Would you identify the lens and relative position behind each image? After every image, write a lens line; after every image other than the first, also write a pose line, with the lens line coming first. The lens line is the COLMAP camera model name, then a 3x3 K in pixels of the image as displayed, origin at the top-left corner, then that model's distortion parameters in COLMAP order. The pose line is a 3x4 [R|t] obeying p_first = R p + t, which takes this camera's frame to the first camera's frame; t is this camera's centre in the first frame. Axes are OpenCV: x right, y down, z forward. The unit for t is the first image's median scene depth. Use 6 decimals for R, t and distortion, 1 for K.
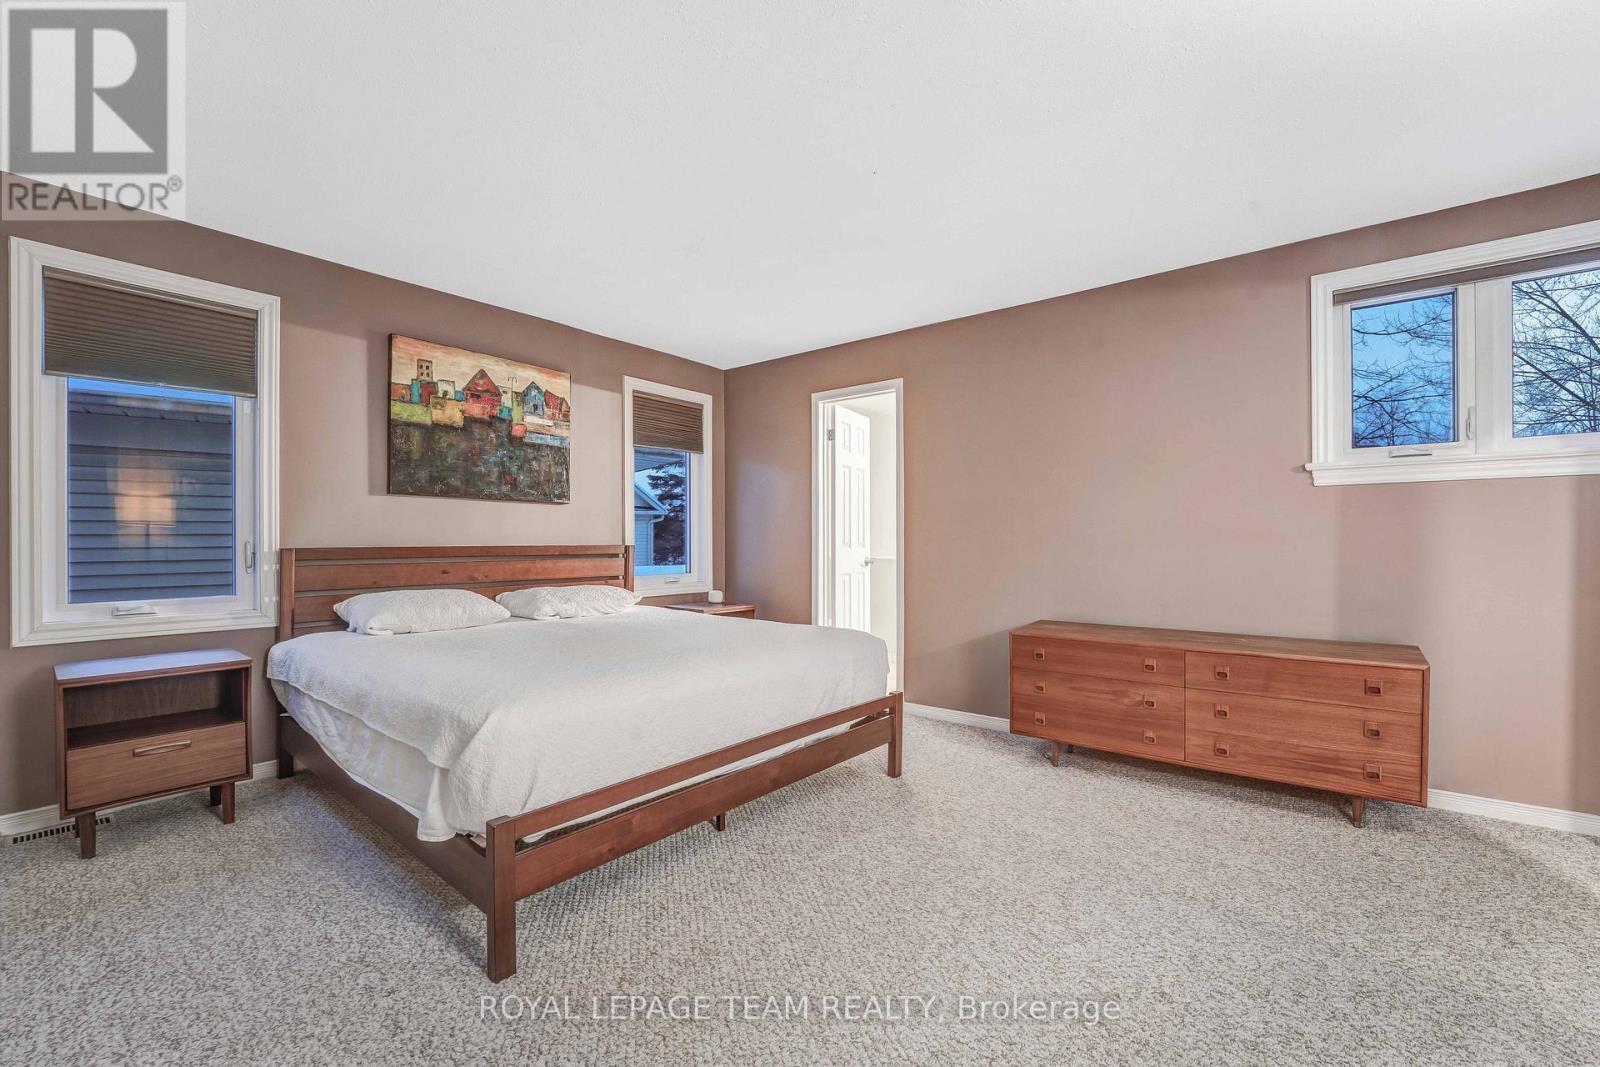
lens RADIAL K [[651.1, 0, 802.1], [0, 651.1, 547.9], [0, 0, 1]] dist [-0.025727, 0.005200]
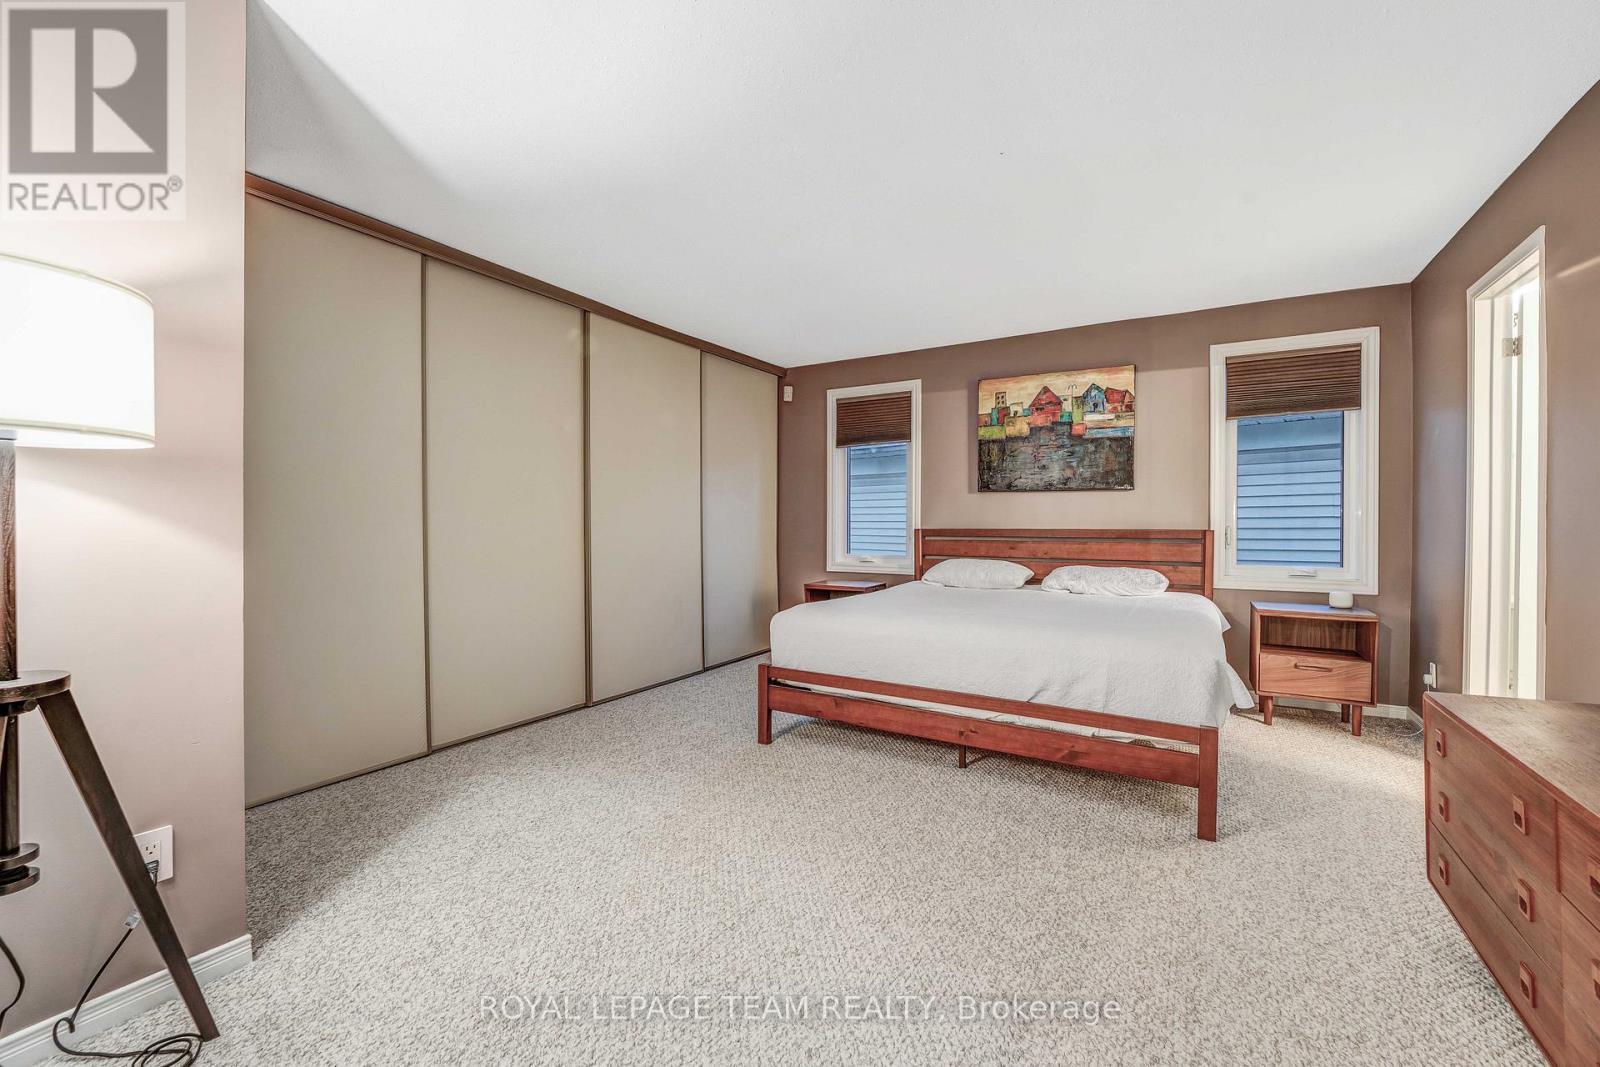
lens RADIAL K [[651.1, 0, 802.1], [0, 651.1, 547.9], [0, 0, 1]] dist [-0.025727, 0.005200]
pose [[0.150949, 0.033794, -0.987964, 0.664310], [-0.013470, 0.999393, 0.032127, -0.000751], [0.988450, 0.008458, 0.151313, 0.353089]]
